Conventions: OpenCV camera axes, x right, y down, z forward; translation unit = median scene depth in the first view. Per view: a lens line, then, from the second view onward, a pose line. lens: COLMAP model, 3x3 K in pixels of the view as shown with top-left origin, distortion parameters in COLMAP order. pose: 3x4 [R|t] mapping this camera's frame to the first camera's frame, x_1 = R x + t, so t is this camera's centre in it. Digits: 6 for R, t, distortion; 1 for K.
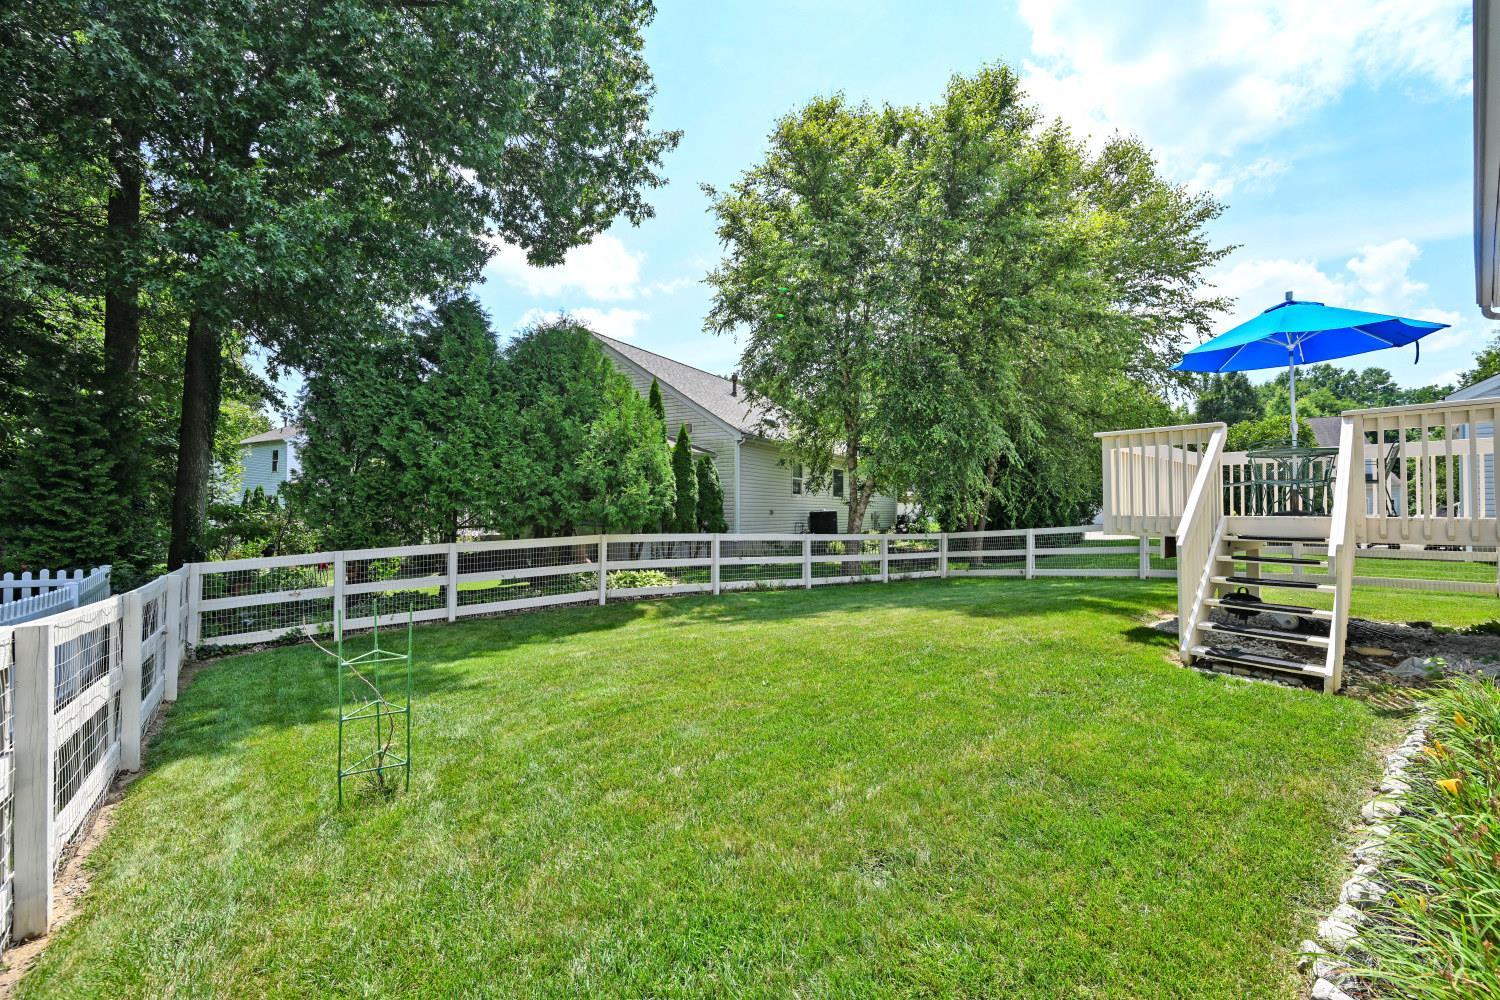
lens RADIAL K [[592.4, 0, 759.8], [0, 592.4, 504.5], [0, 0, 1]] dist [-0.003087, -0.000004]
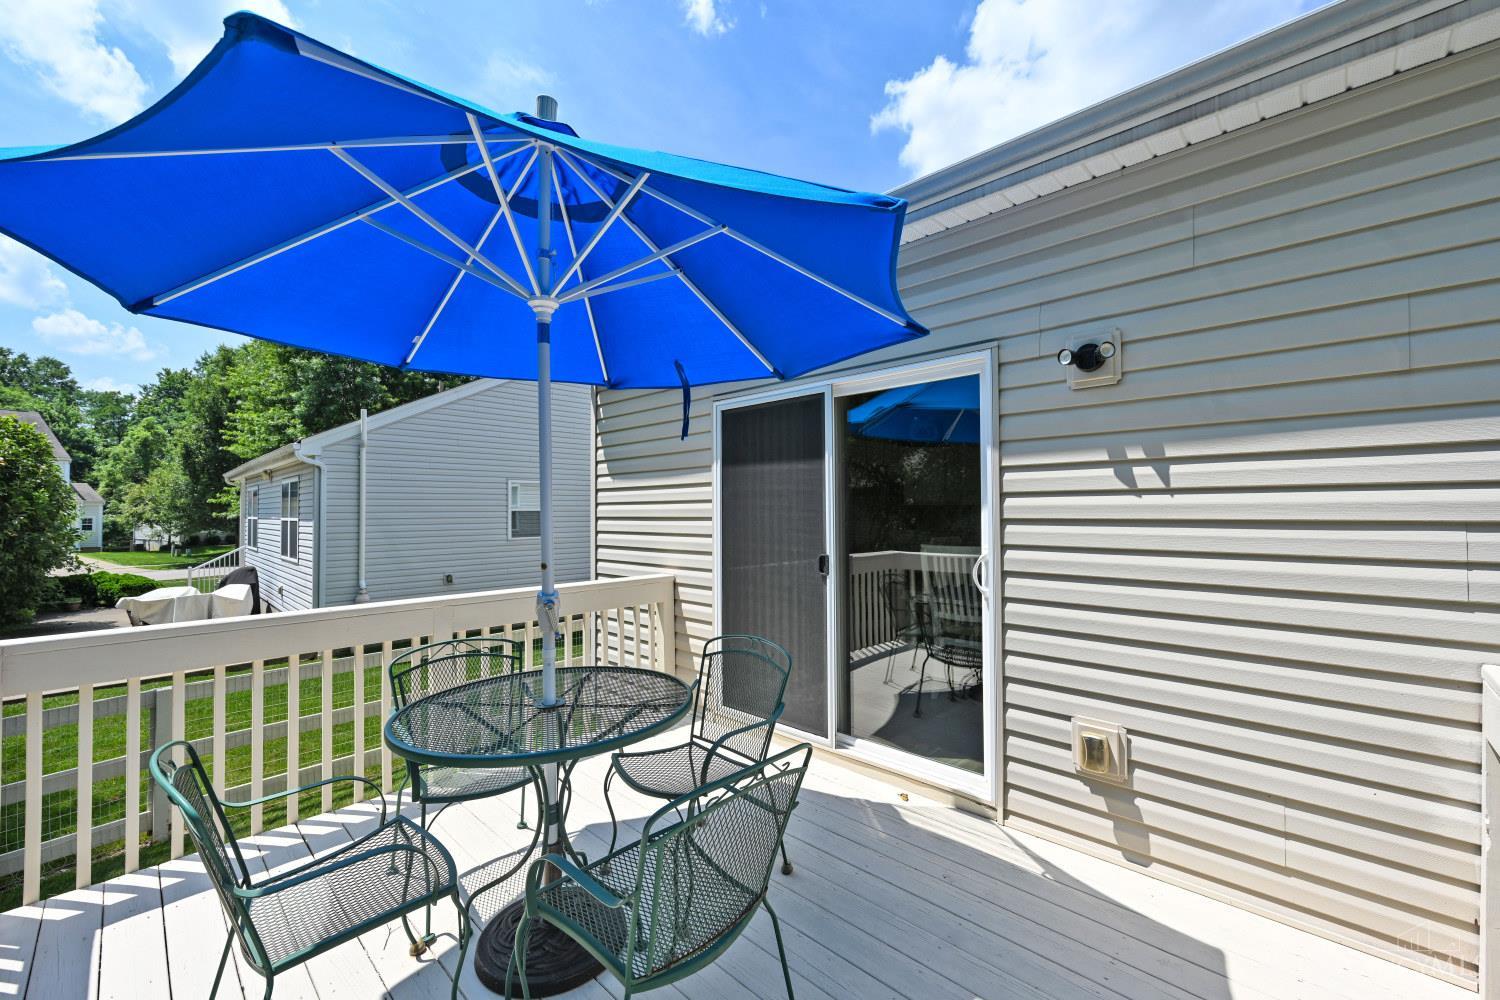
lens RADIAL K [[592.4, 0, 762.0], [0, 592.4, 498.0], [0, 0, 1]] dist [-0.003087, -0.000004]
pose [[-0.127309, 0.015424, 0.991743, 0.288094], [-0.001400, 0.999875, -0.015730, -0.082254], [-0.991862, -0.003391, -0.127271, 0.432788]]
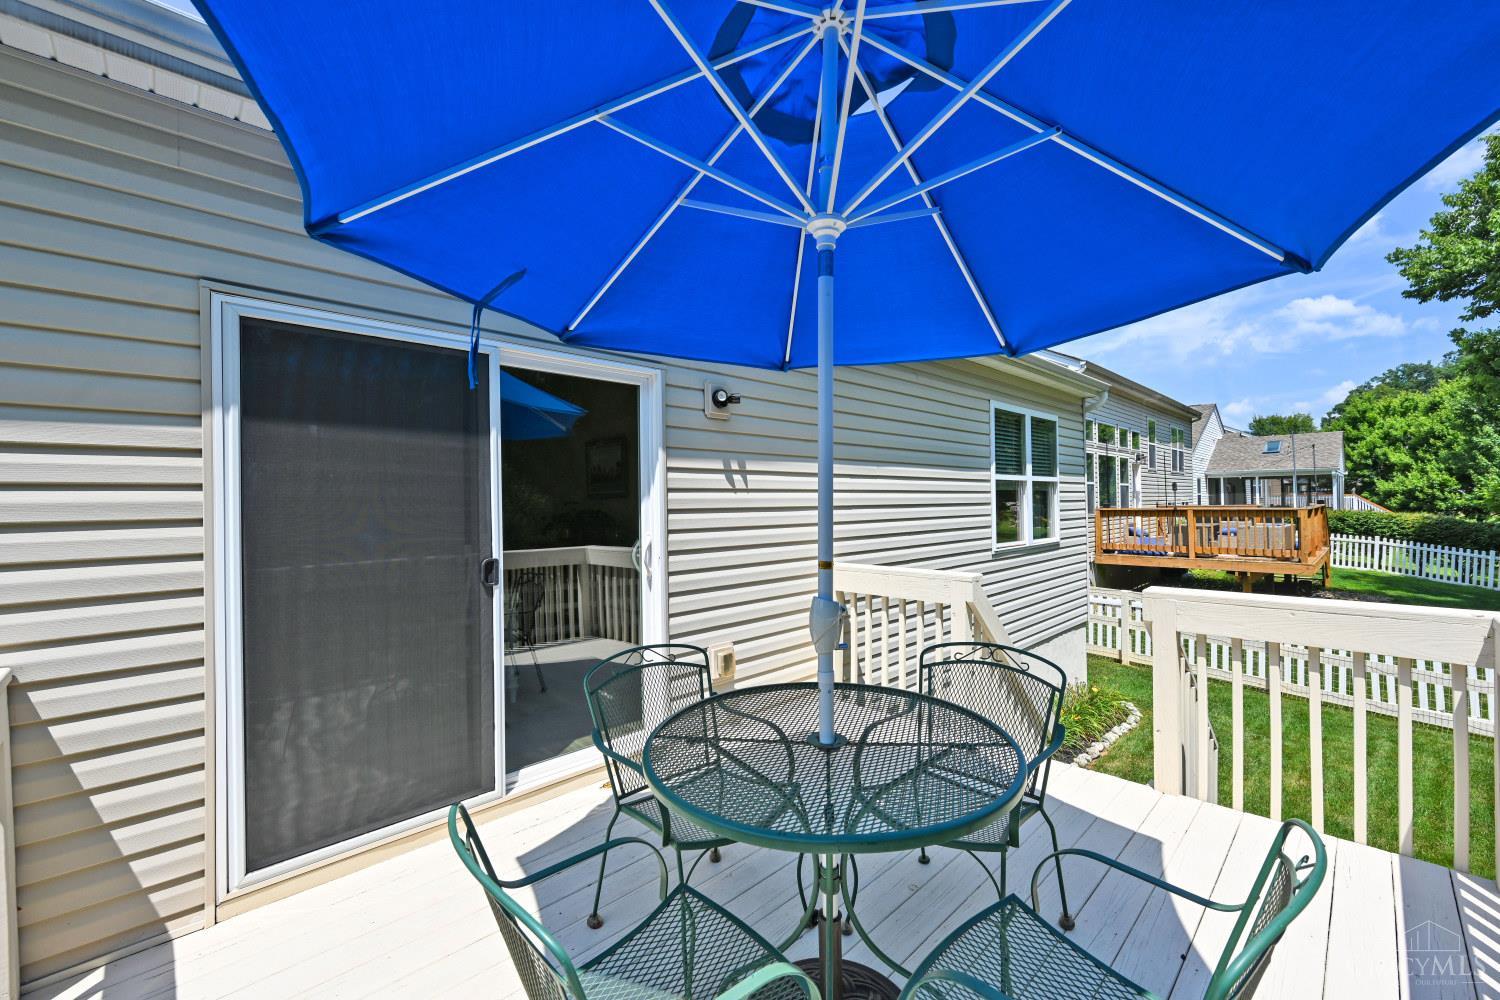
lens RADIAL K [[592.4, 0, 751.3], [0, 592.4, 503.4], [0, 0, 1]] dist [-0.003087, -0.000004]
pose [[-0.997040, 0.009221, -0.076332, 0.439951], [0.009638, 0.999941, -0.005093, -0.079727], [0.076281, -0.005814, -0.997069, 0.560288]]
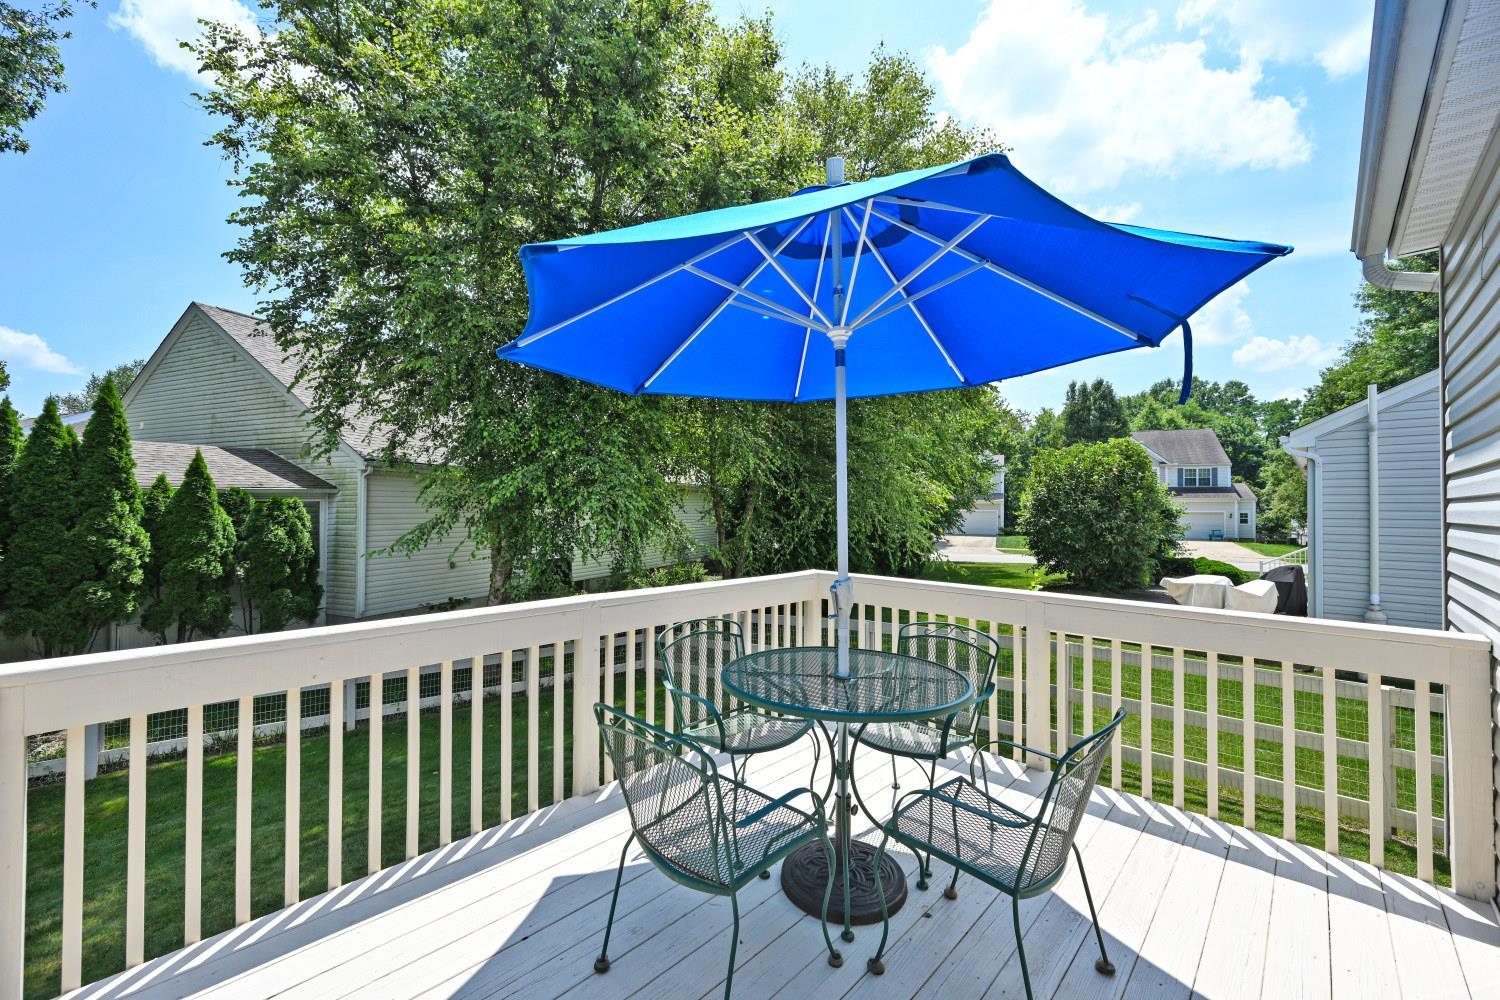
lens RADIAL K [[592.4, 0, 755.2], [0, 592.4, 499.4], [0, 0, 1]] dist [-0.003087, -0.000004]
pose [[0.992767, 0.003629, 0.120000, 0.379472], [-0.003292, 0.999990, -0.003005, -0.083109], [-0.120010, 0.002588, 0.992769, 0.319470]]
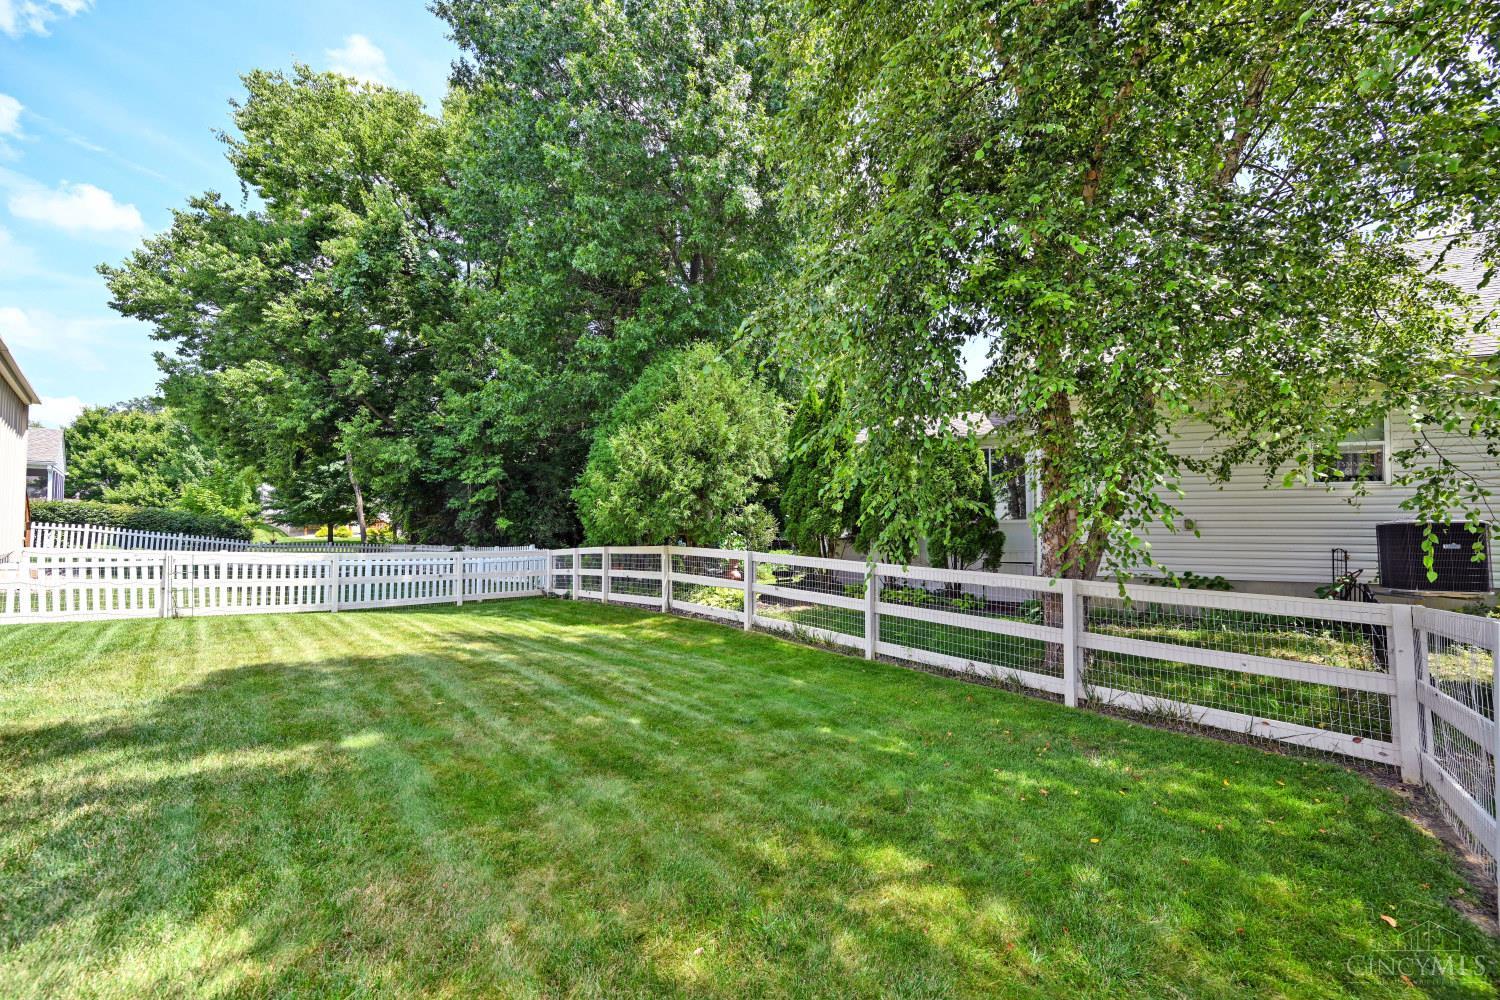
lens RADIAL K [[592.4, 0, 753.1], [0, 592.4, 498.6], [0, 0, 1]] dist [-0.003087, -0.000004]
pose [[0.138211, -0.041380, -0.989538, 0.572213], [0.009717, 0.999135, -0.040425, 0.010661], [0.990355, -0.004028, 0.138494, 0.739361]]
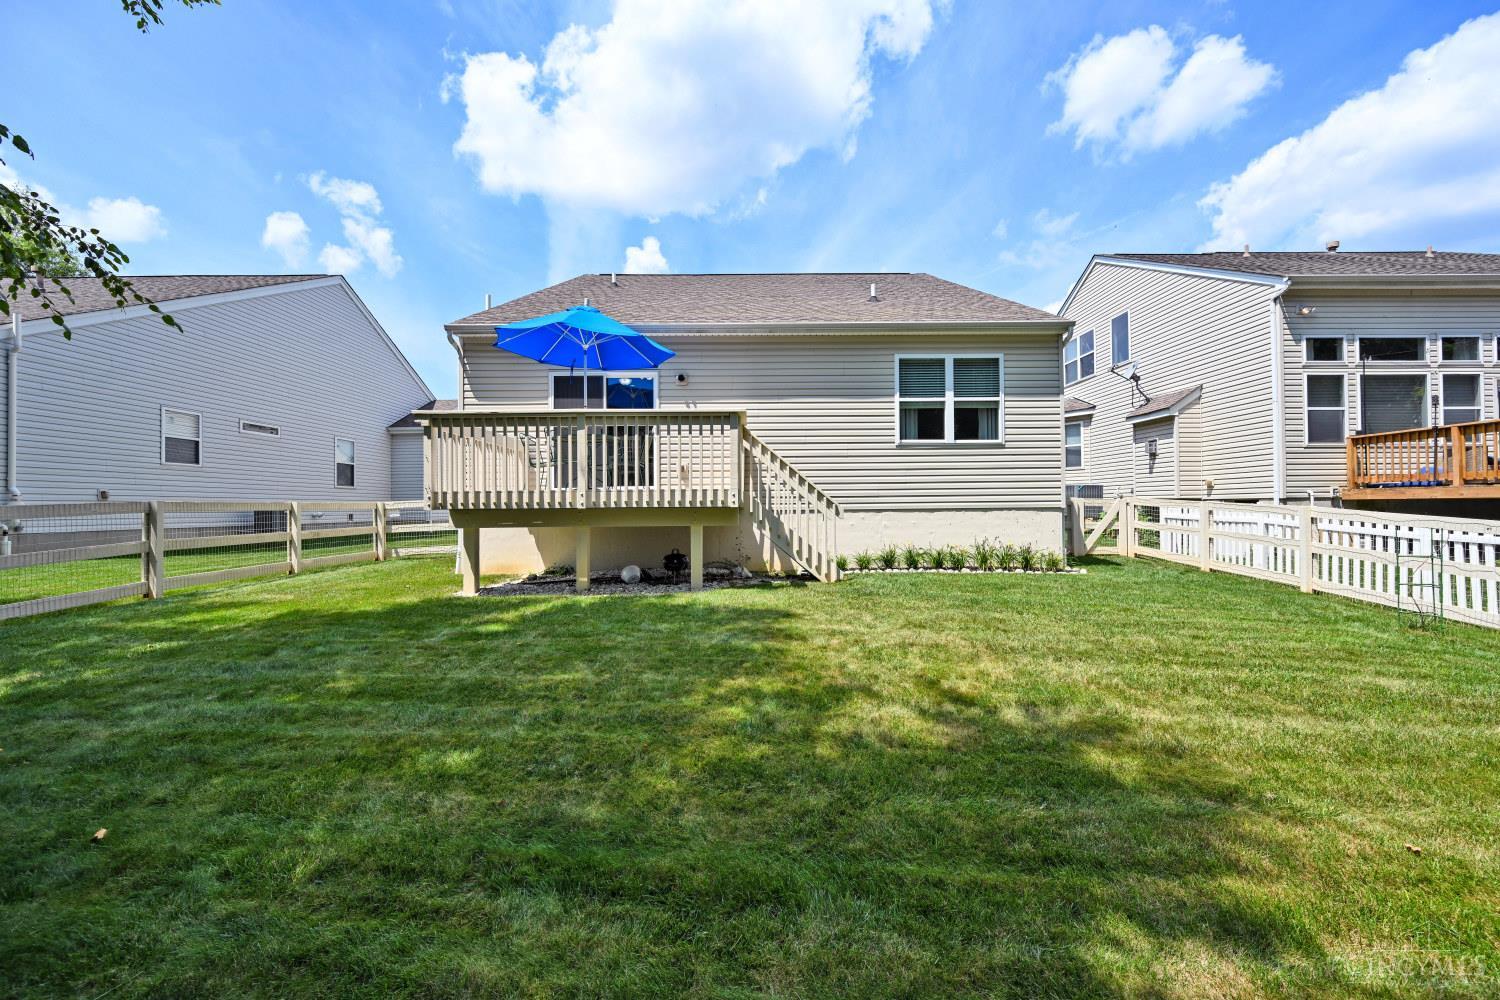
lens RADIAL K [[592.4, 0, 751.8], [0, 592.4, 496.9], [0, 0, 1]] dist [-0.003087, -0.000004]
pose [[-0.781234, 0.014631, 0.624067, -0.047490], [-0.000417, 0.999713, -0.023959, 0.029141], [-0.624238, -0.018977, -0.781004, 0.800970]]
